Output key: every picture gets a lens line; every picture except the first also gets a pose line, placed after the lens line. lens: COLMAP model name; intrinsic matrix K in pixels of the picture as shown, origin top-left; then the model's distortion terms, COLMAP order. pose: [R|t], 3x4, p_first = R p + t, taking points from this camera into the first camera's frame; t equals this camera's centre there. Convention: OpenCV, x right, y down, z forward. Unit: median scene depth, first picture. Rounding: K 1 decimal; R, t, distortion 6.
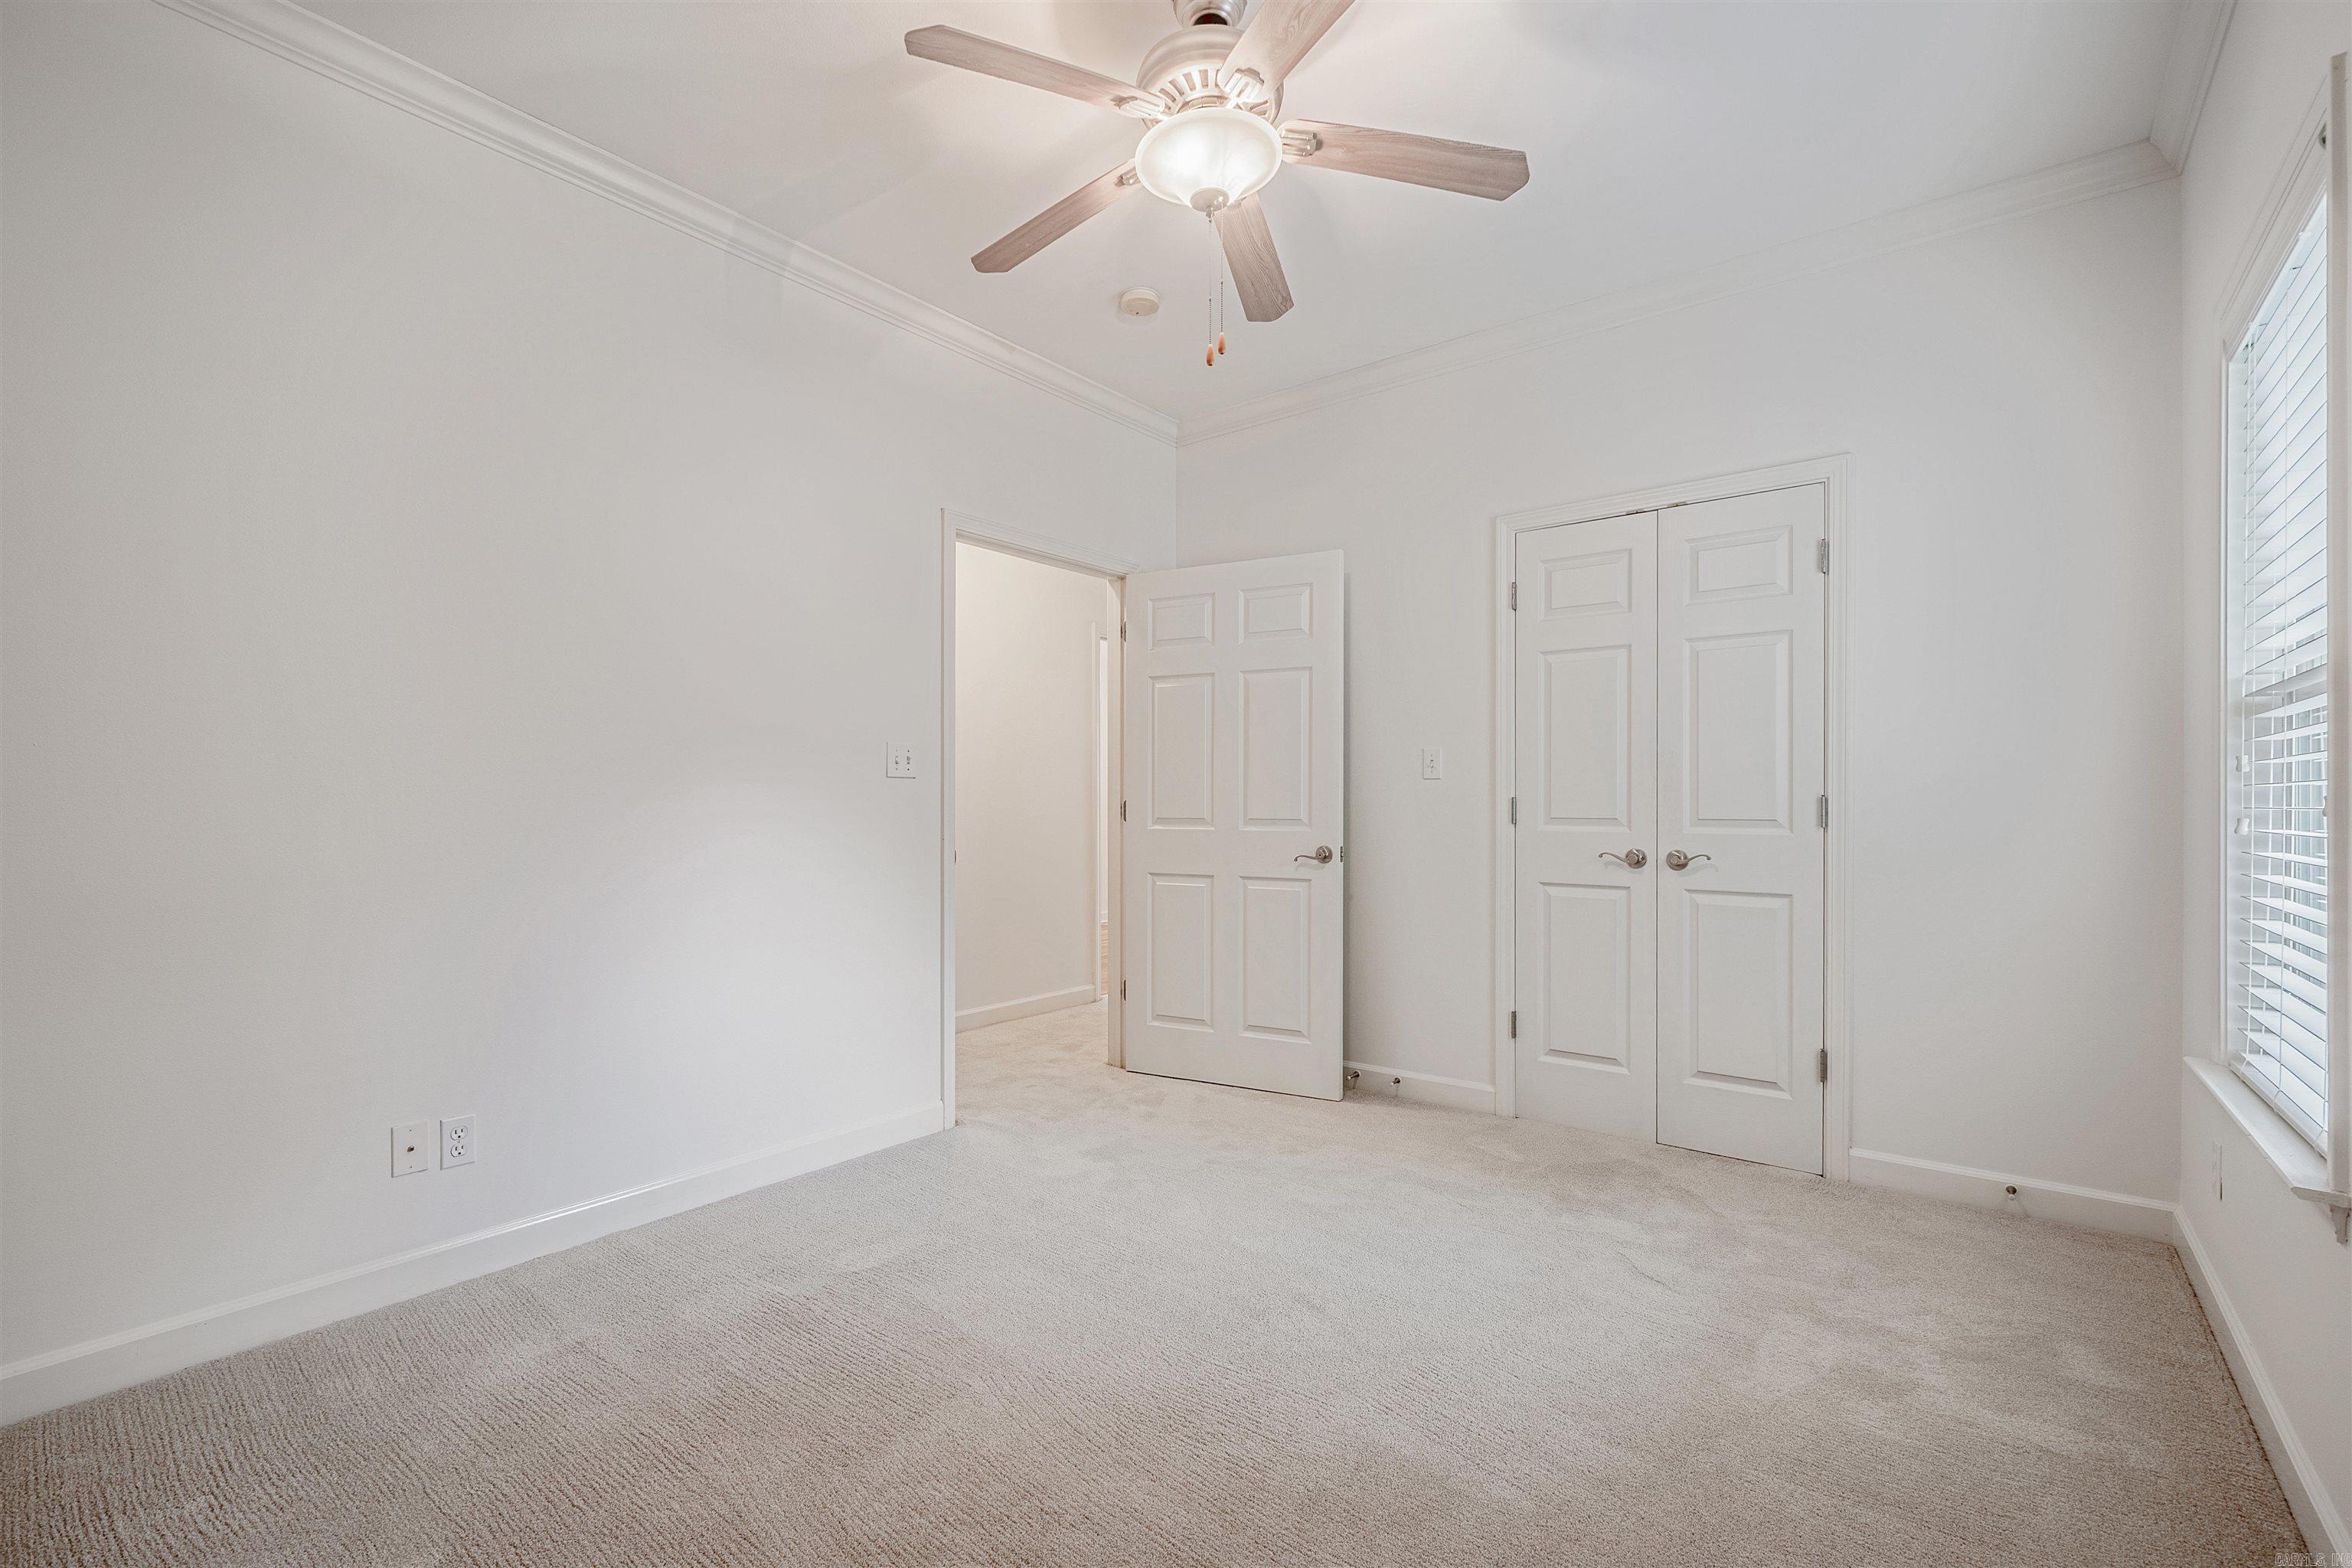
lens RADIAL K [[1024.1, 0, 1171.1], [0, 1024.1, 795.9], [0, 0, 1]] dist [-0.000561, -0.000021]
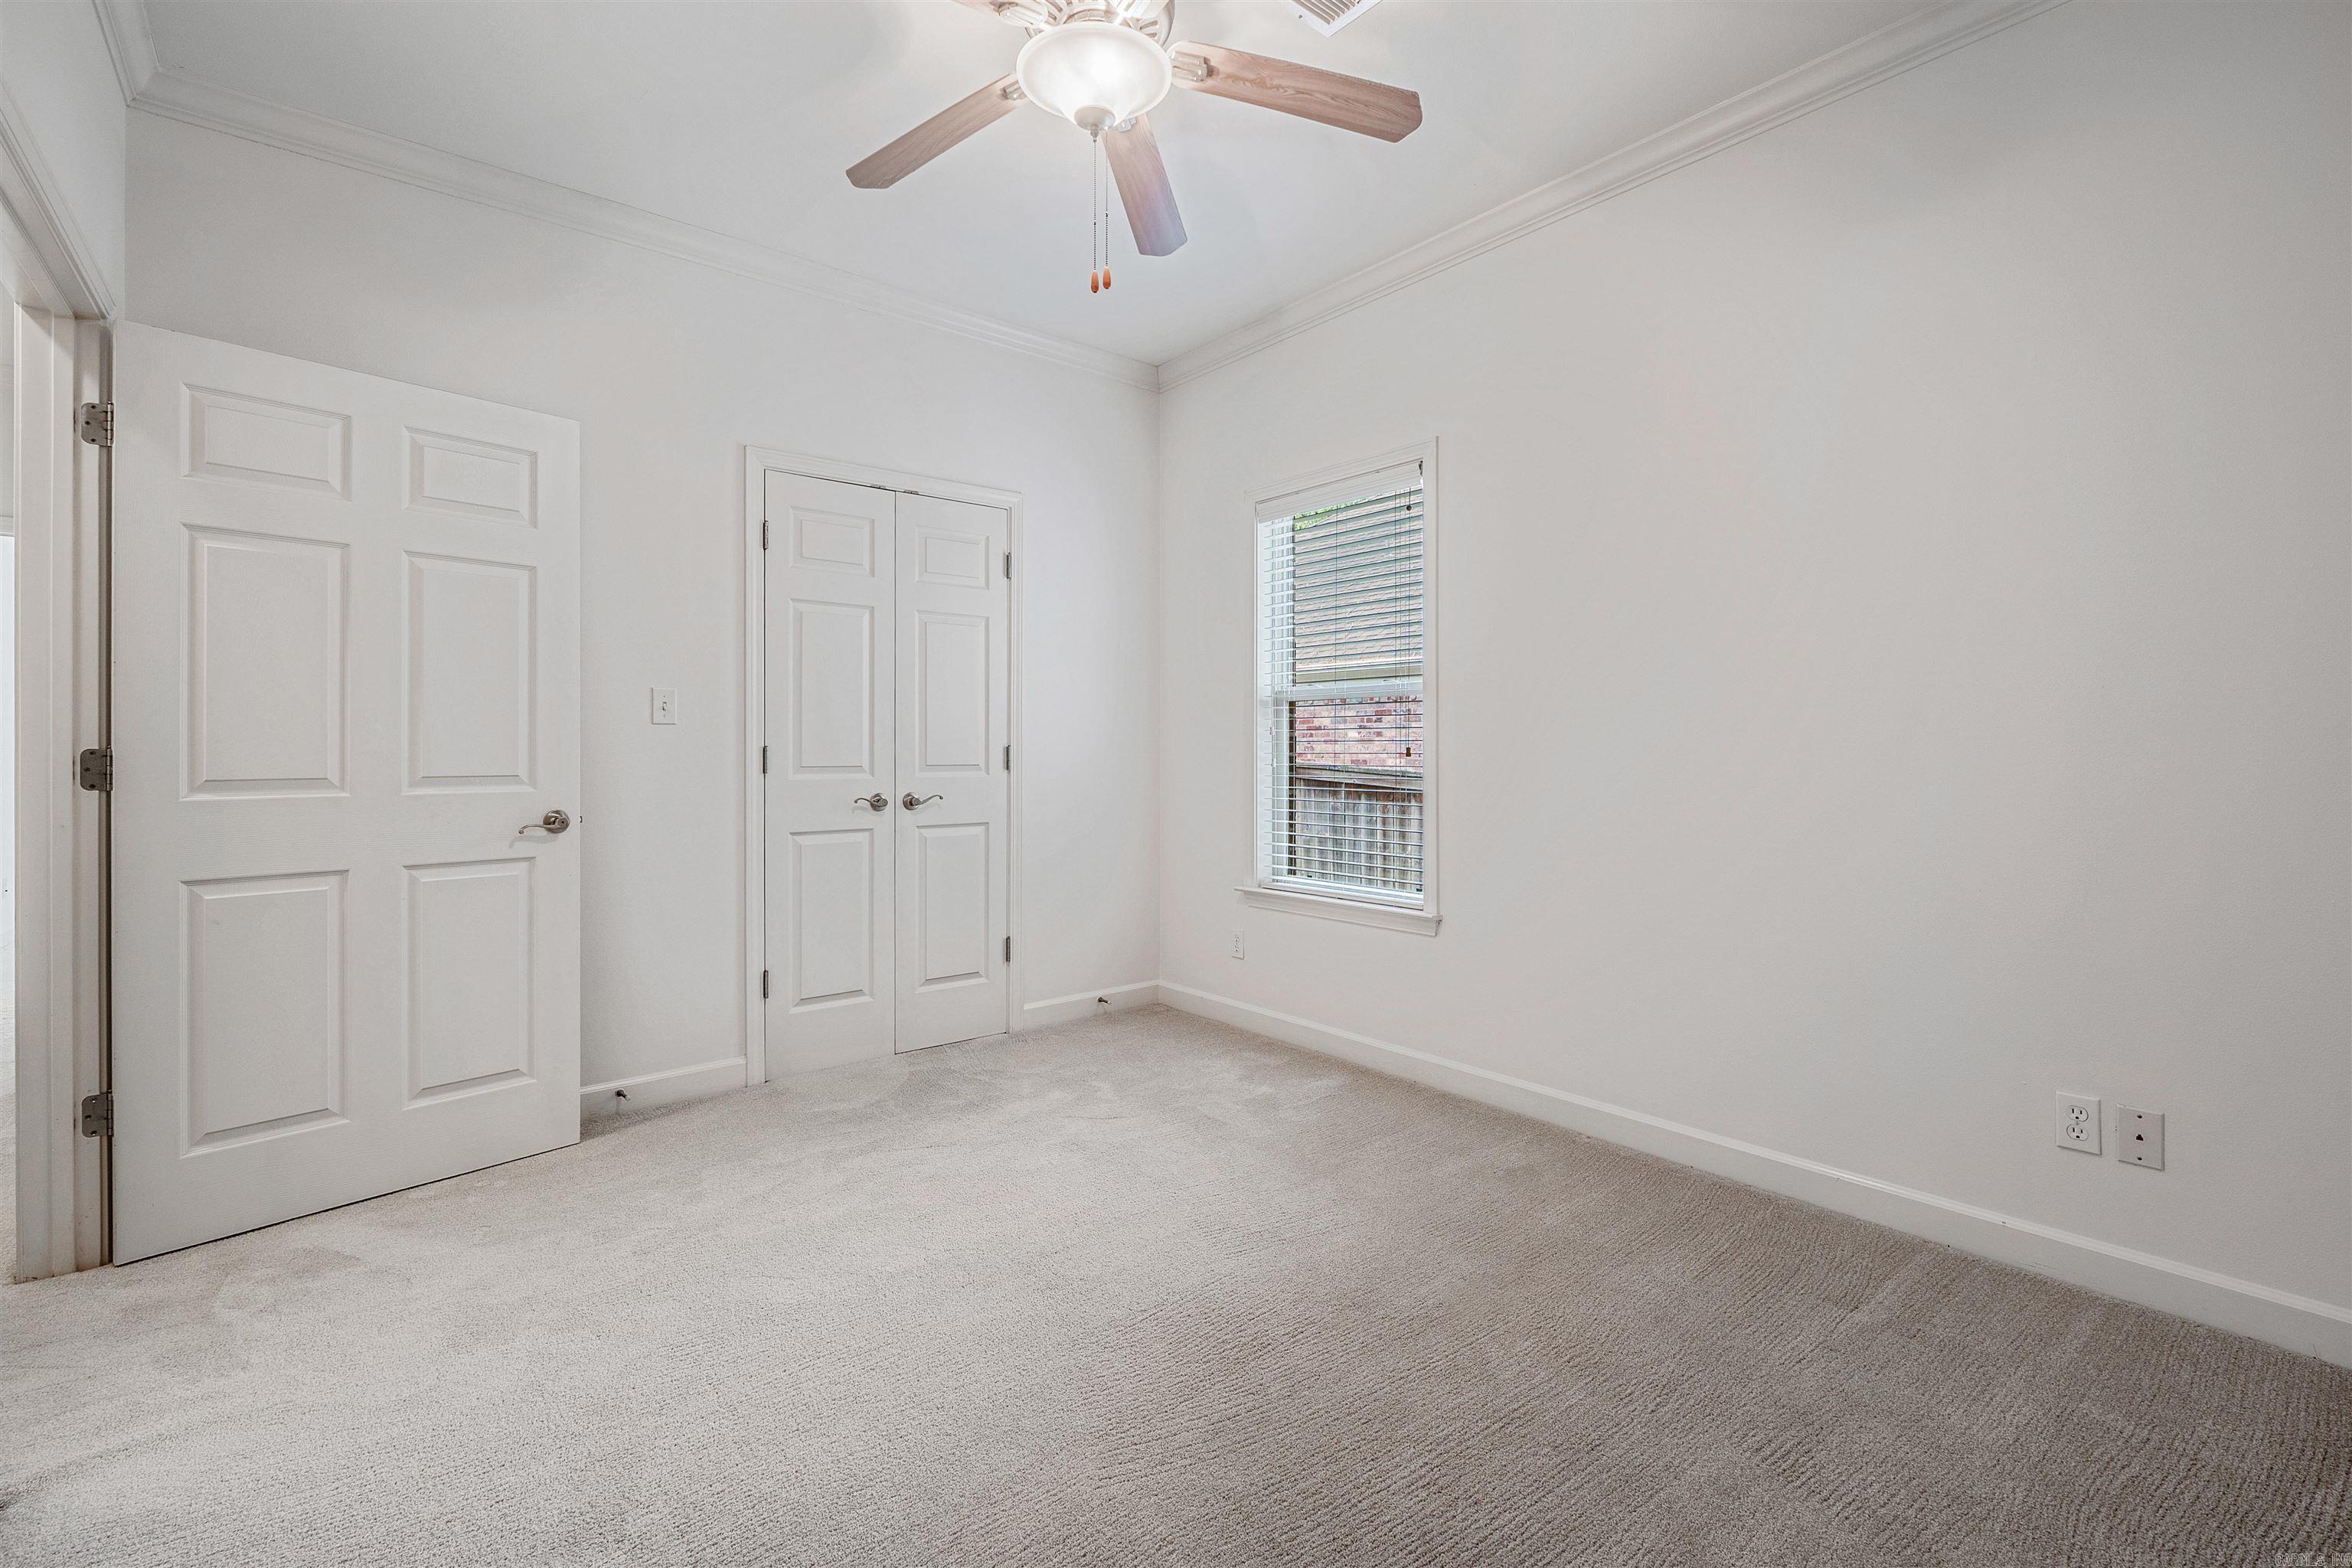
lens RADIAL K [[1015.4, 0, 1175.5], [0, 1015.4, 738.3], [0, 0, 1]] dist [-0.000372, -0.000176]
pose [[0.222027, 0.010646, 0.974982, -0.541908], [-0.003270, 0.999943, -0.010173, 0.002889], [-0.975035, -0.000930, 0.222049, 0.449460]]
